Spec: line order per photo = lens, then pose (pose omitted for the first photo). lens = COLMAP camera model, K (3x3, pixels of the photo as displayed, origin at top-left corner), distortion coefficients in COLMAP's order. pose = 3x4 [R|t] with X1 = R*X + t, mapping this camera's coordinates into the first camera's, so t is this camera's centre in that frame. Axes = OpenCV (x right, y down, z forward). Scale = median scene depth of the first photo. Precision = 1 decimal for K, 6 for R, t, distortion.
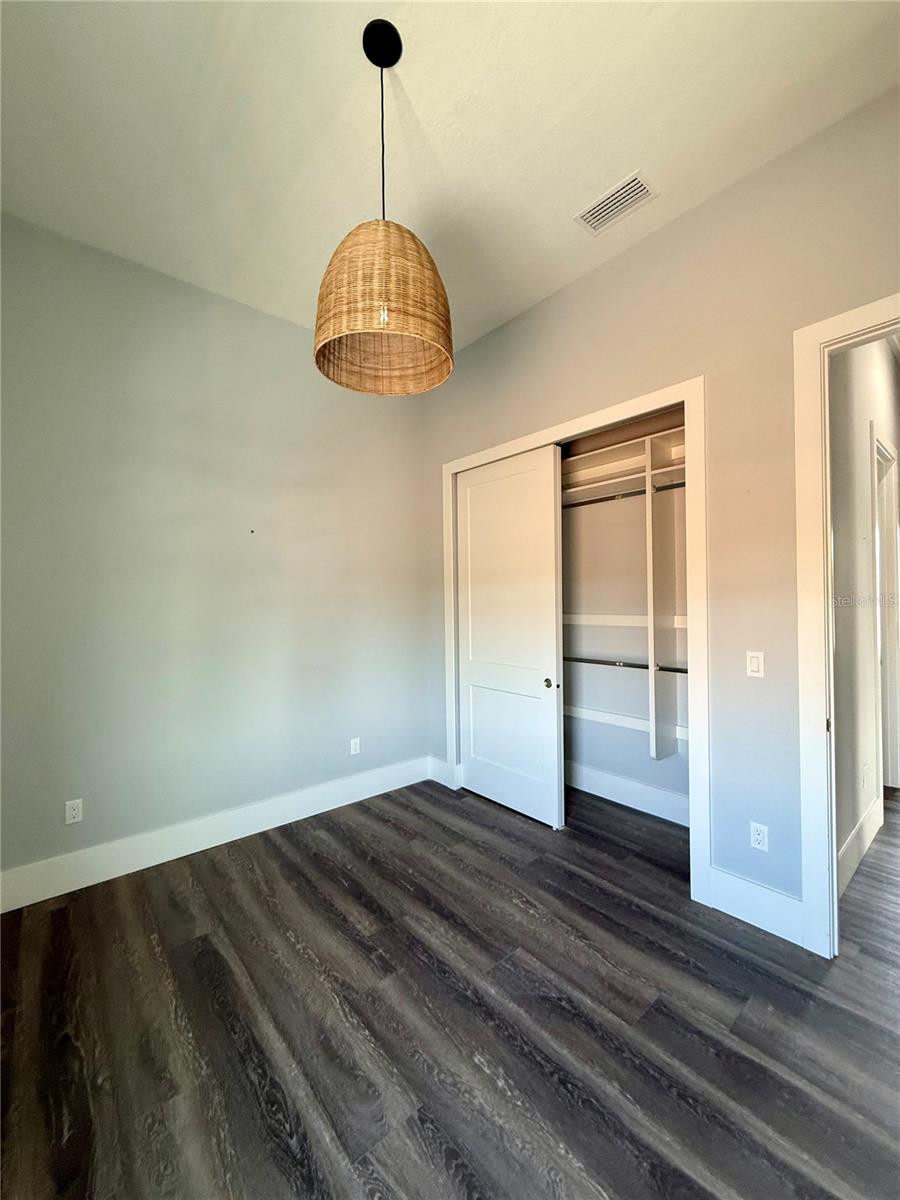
lens RADIAL K [[484.0, 0, 447.1], [0, 484.0, 598.7], [0, 0, 1]] dist [0.000393, 0.000575]
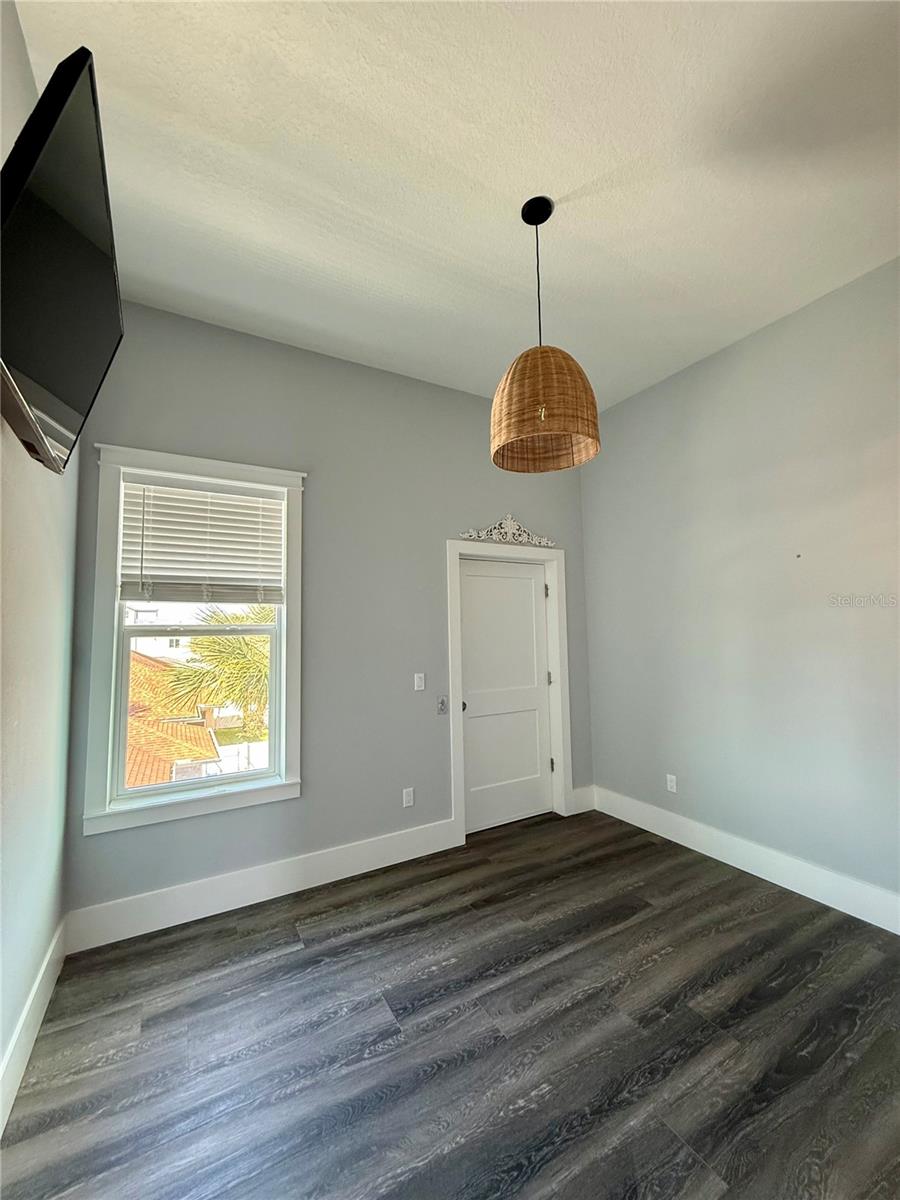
lens RADIAL K [[484.0, 0, 448.7], [0, 484.0, 599.9], [0, 0, 1]] dist [0.000393, 0.000575]
pose [[-0.193097, -0.048775, -0.979967, 0.994170], [0.022243, 0.998289, -0.054070, -0.036308], [0.980928, -0.032239, -0.191681, 0.871947]]
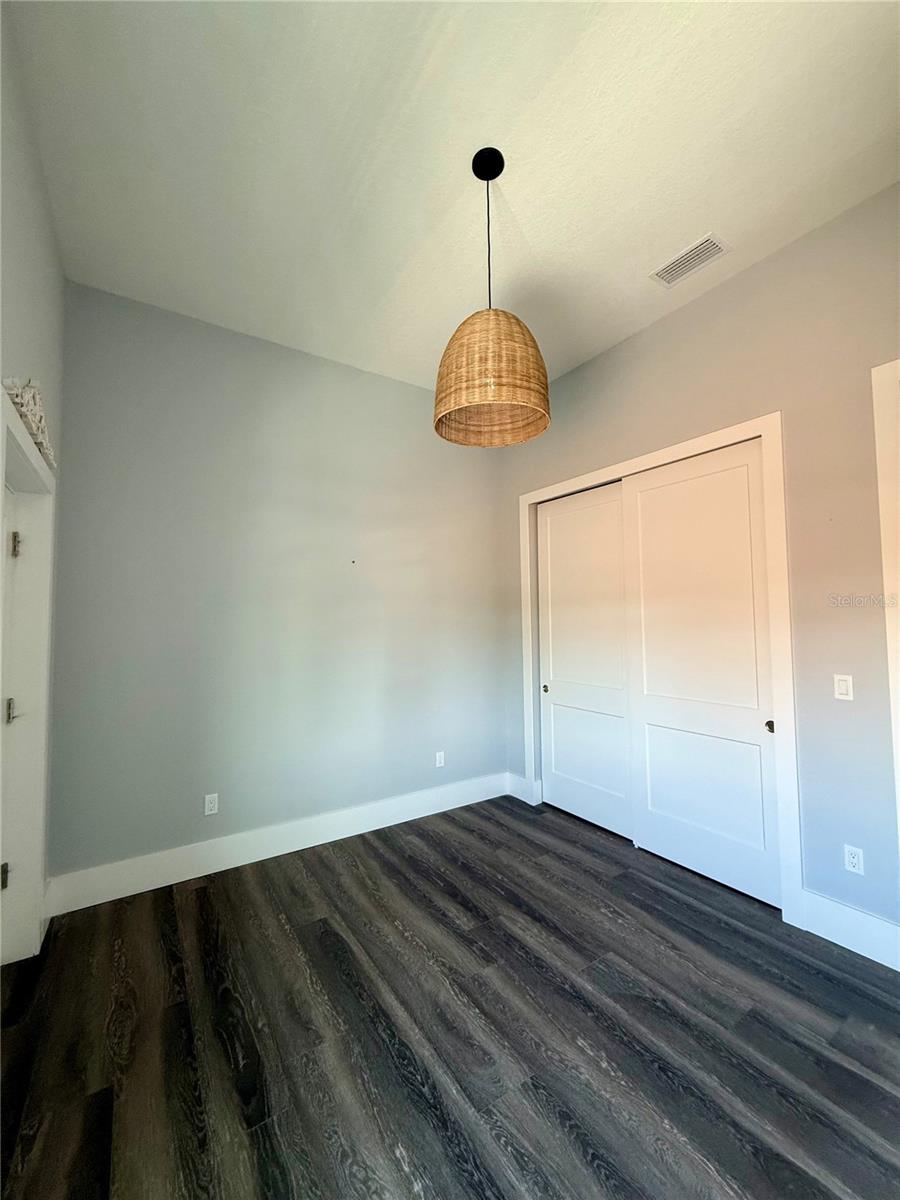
lens RADIAL K [[484.0, 0, 446.7], [0, 484.0, 597.2], [0, 0, 1]] dist [0.000393, 0.000575]
pose [[0.992861, -0.004298, -0.119199, -0.087830], [-0.001162, 0.998955, -0.045701, -0.008706], [0.119271, 0.045513, 0.991818, -0.148003]]
